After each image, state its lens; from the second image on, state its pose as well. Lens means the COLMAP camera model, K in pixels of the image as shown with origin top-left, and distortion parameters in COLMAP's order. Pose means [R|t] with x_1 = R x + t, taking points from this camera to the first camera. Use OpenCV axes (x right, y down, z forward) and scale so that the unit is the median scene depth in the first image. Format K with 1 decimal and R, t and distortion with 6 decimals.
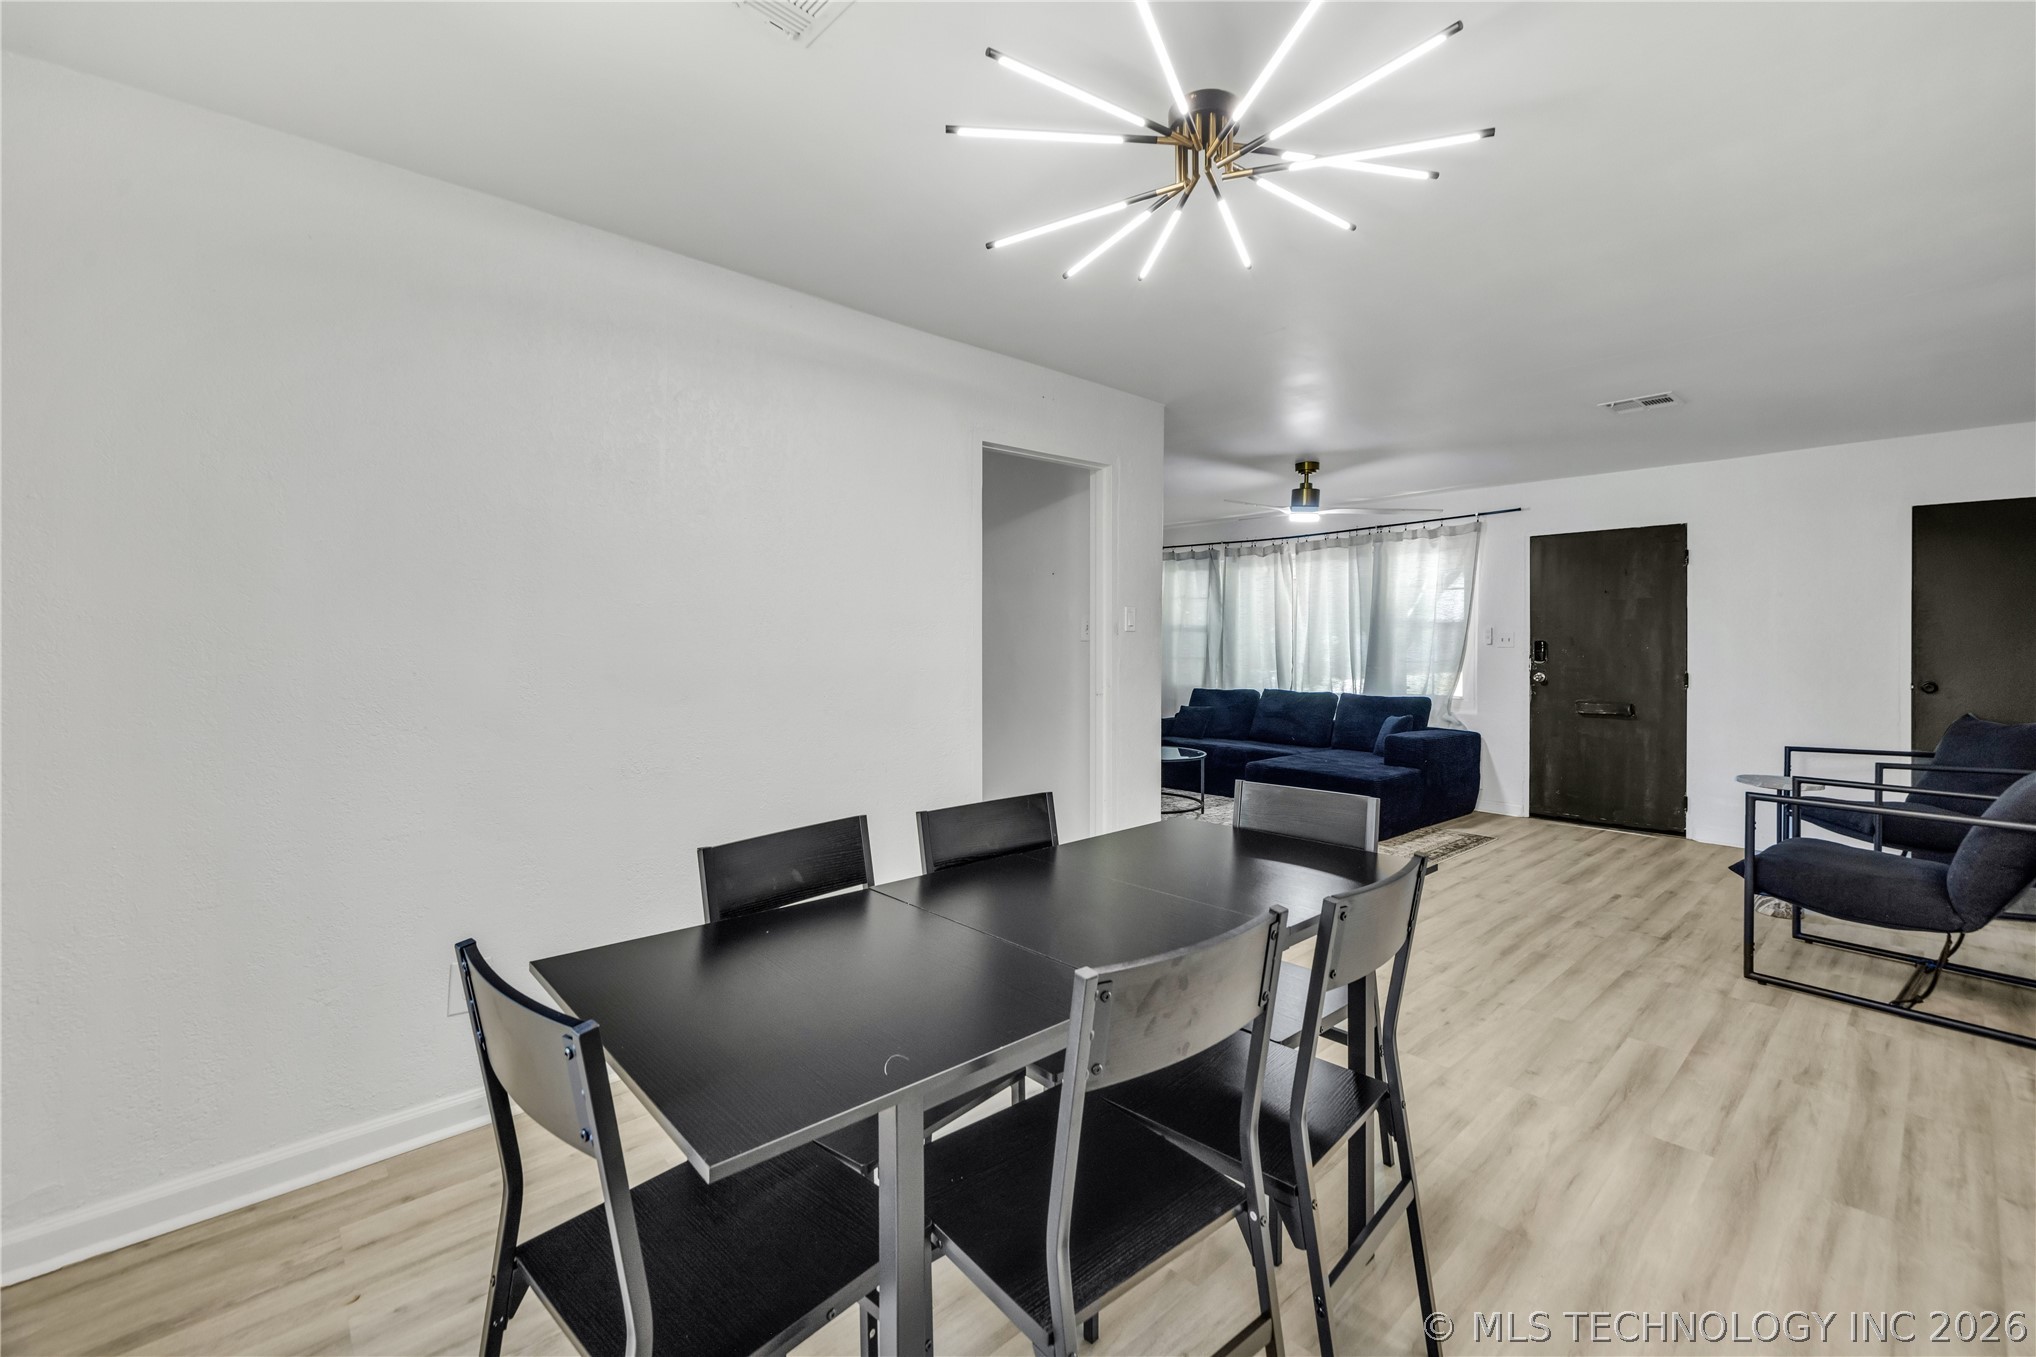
lens RADIAL K [[854.2, 0, 1014.6], [0, 854.2, 638.0], [0, 0, 1]] dist [-0.003170, -0.000063]
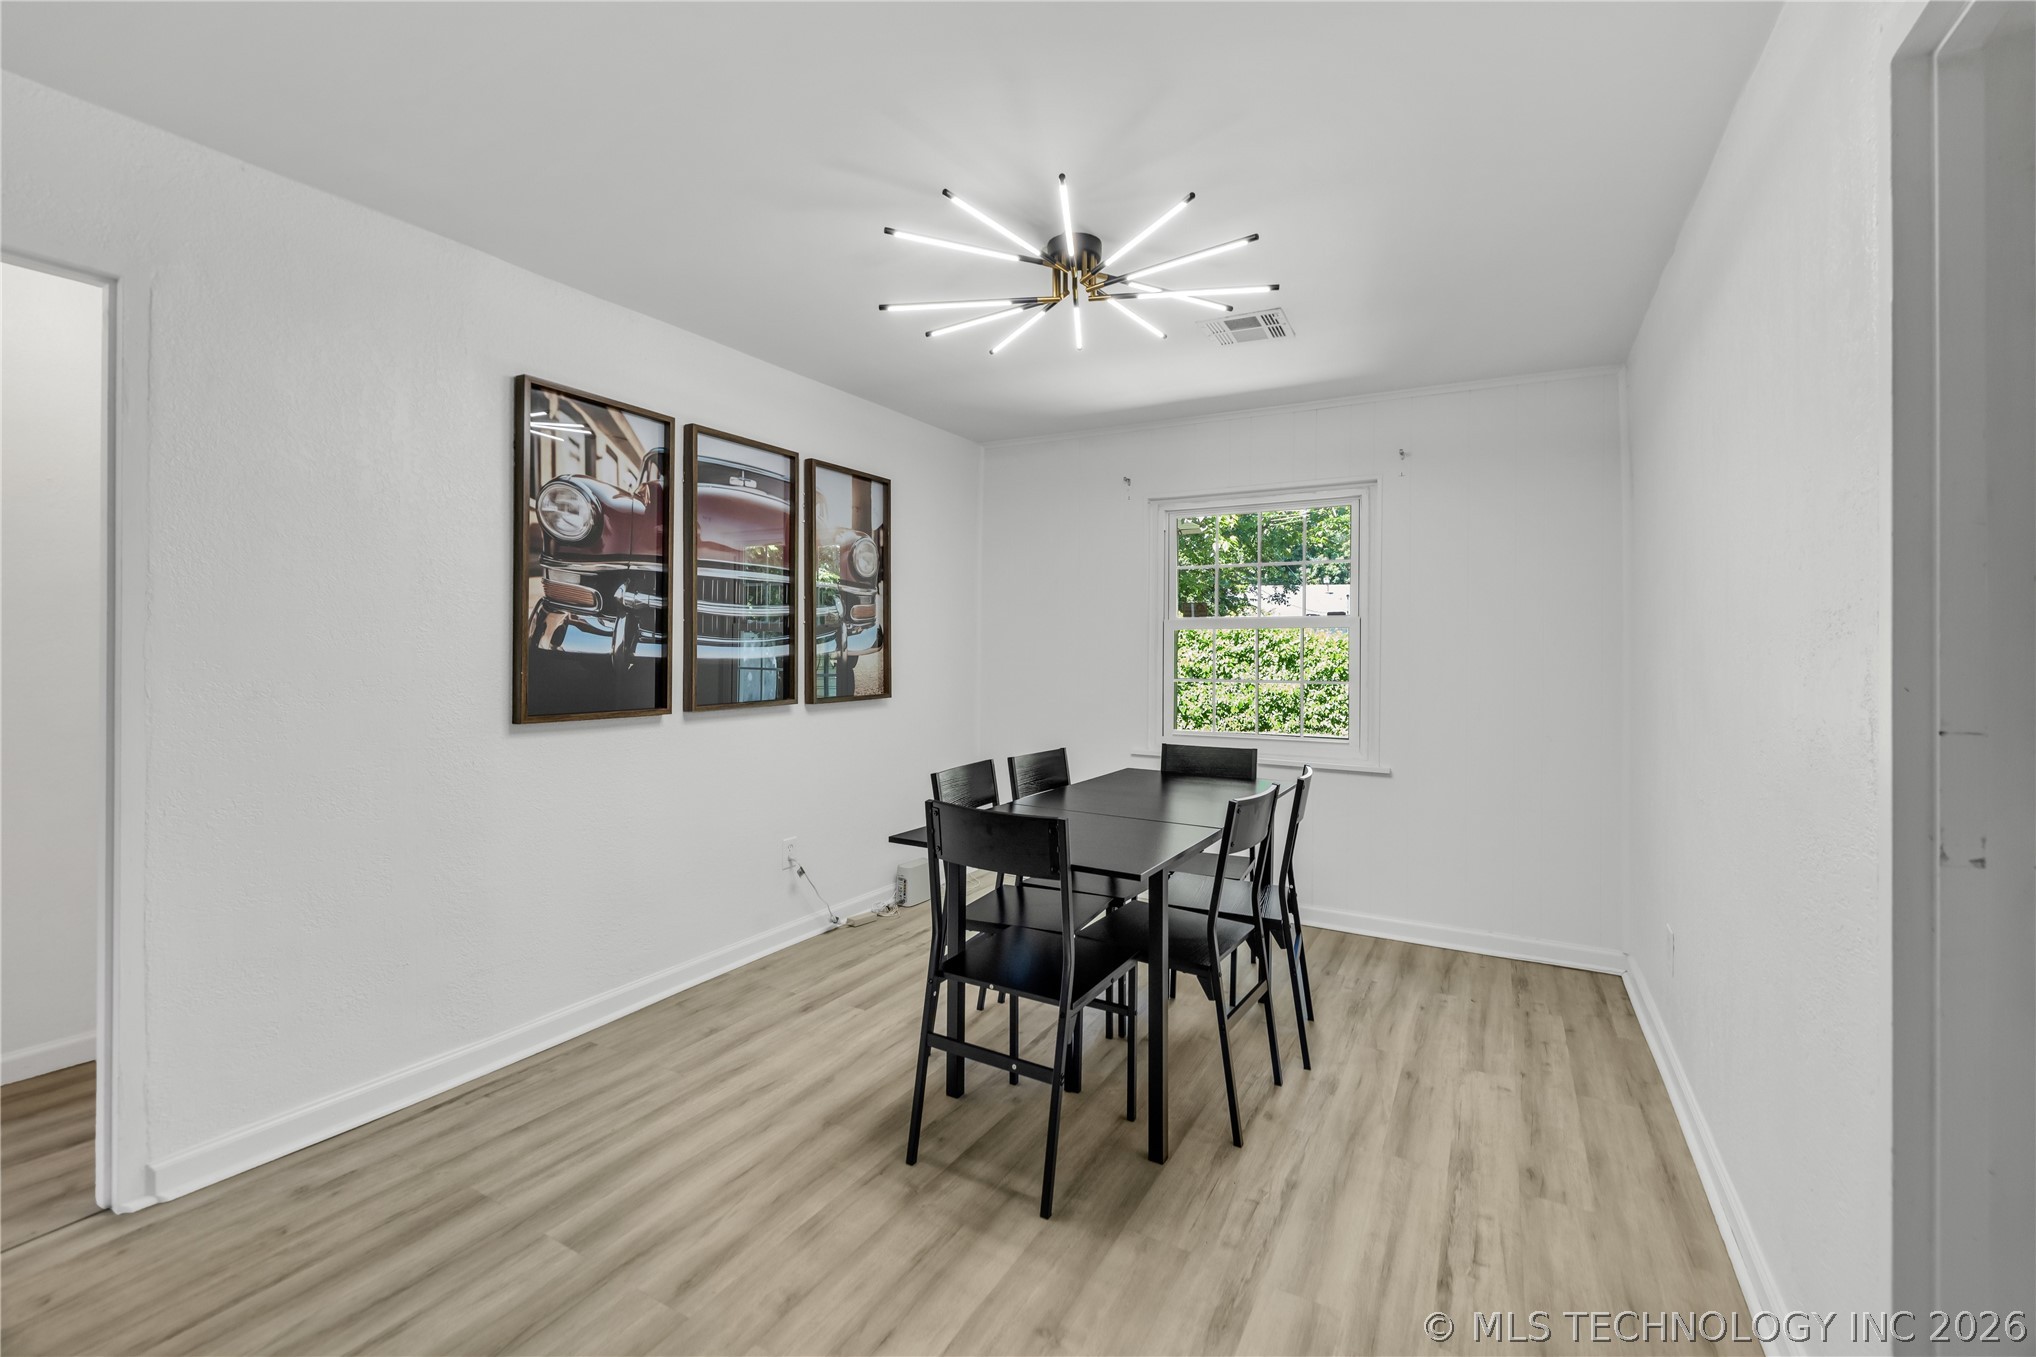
lens RADIAL K [[855.8, 0, 1022.2], [0, 855.8, 650.4], [0, 0, 1]] dist [-0.001163, 0.000153]
pose [[-0.946295, -0.007731, -0.323211, 0.395361], [-0.006281, 0.999965, -0.005529, 0.005357], [0.323242, -0.003202, -0.946311, 1.226182]]
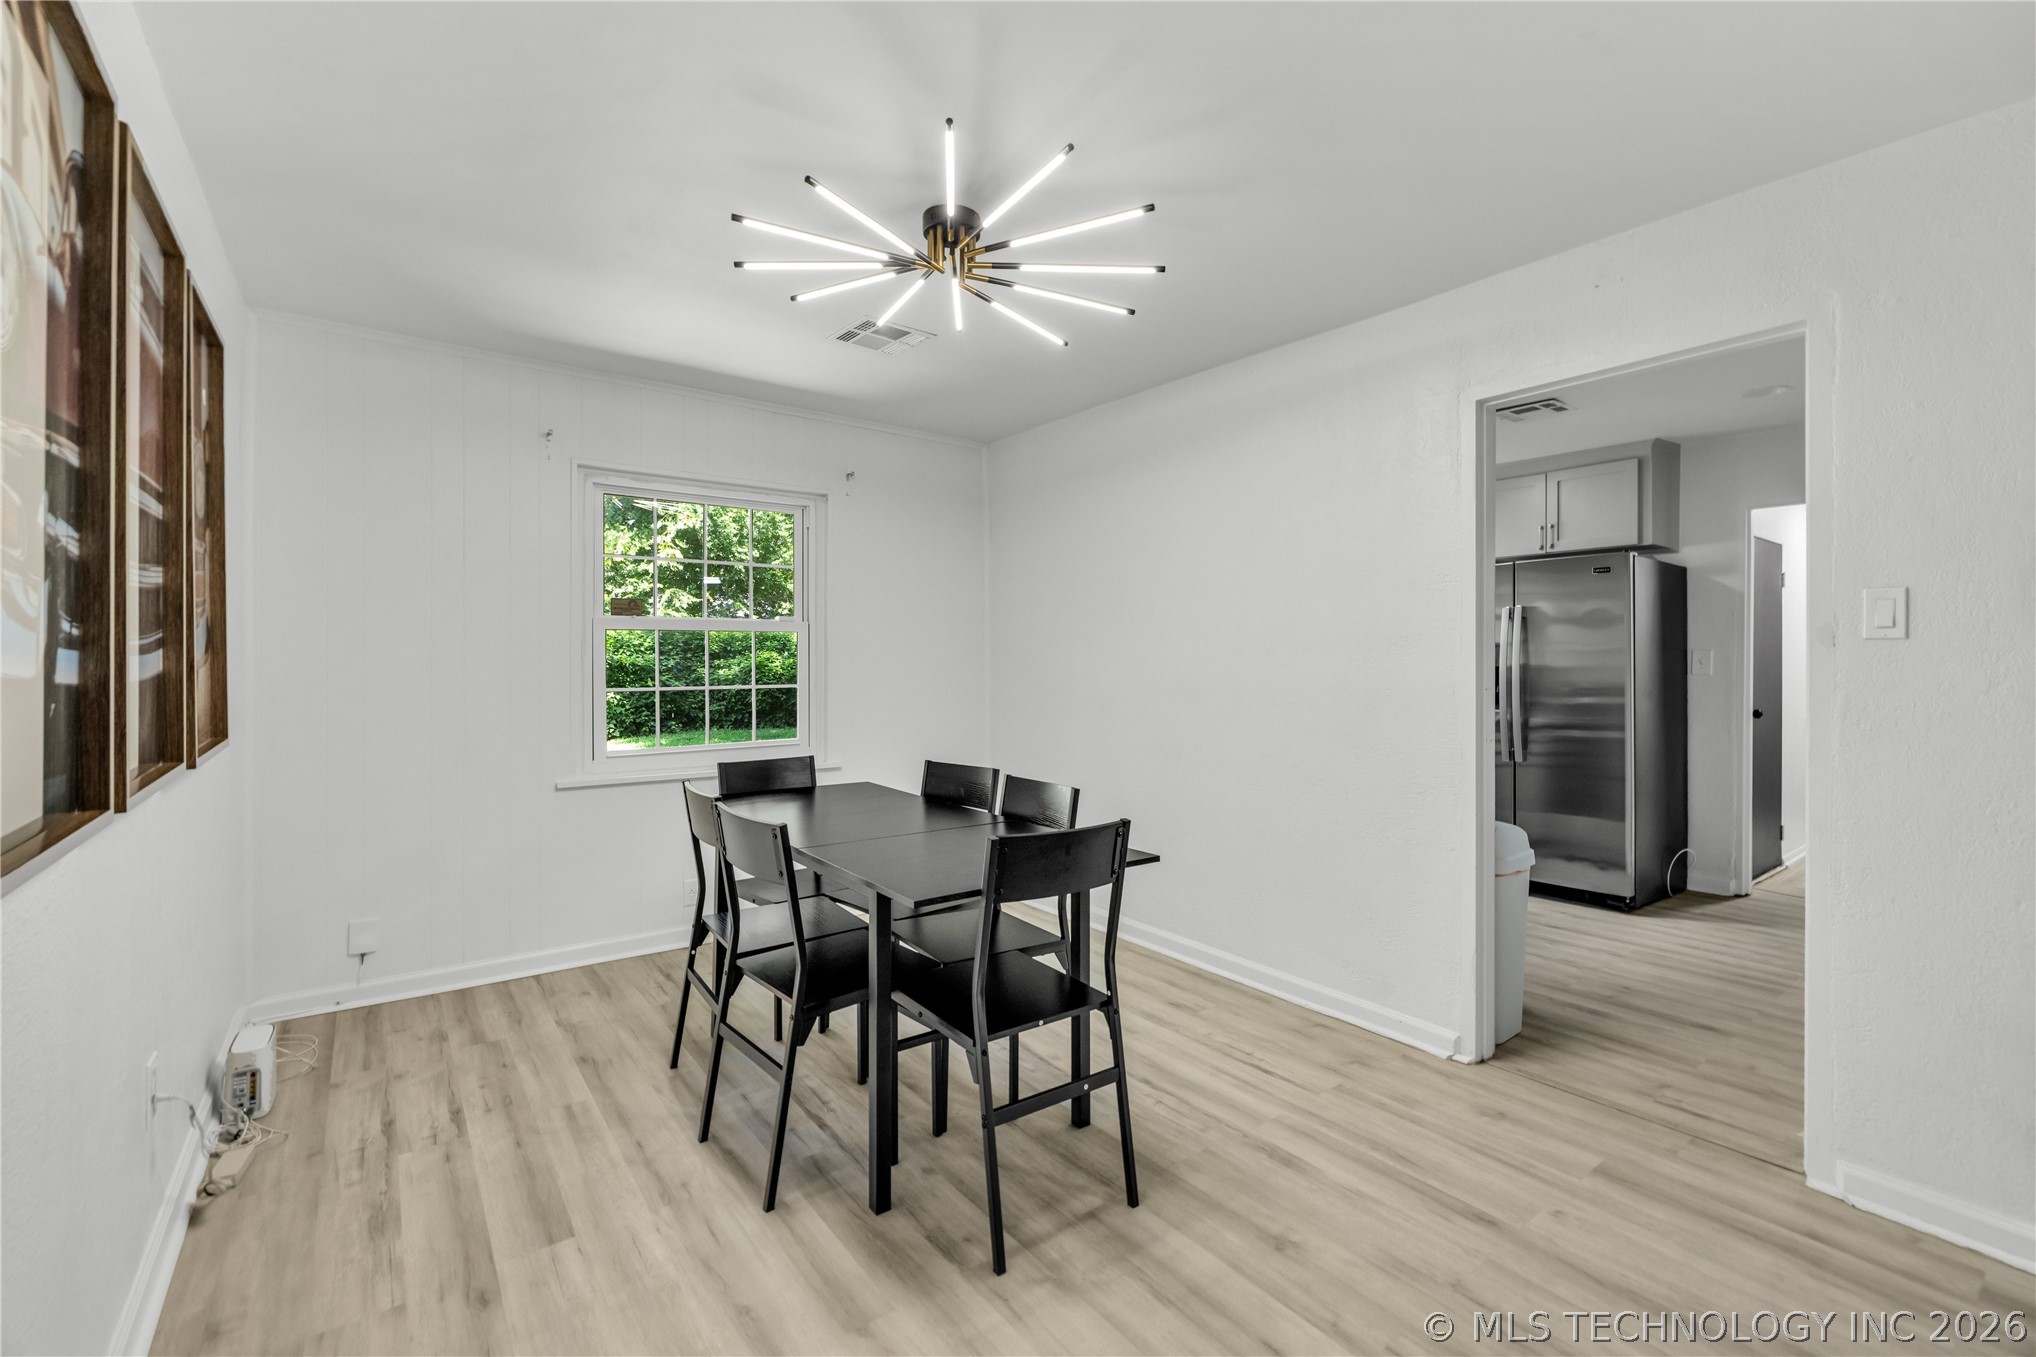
lens RADIAL K [[855.8, 0, 1022.2], [0, 855.8, 650.4], [0, 0, 1]] dist [-0.001163, 0.000153]
pose [[-0.084718, -0.007288, -0.996378, 0.787585], [0.002079, 0.999970, -0.007491, 0.001351], [0.996403, -0.002706, -0.084700, 0.668315]]
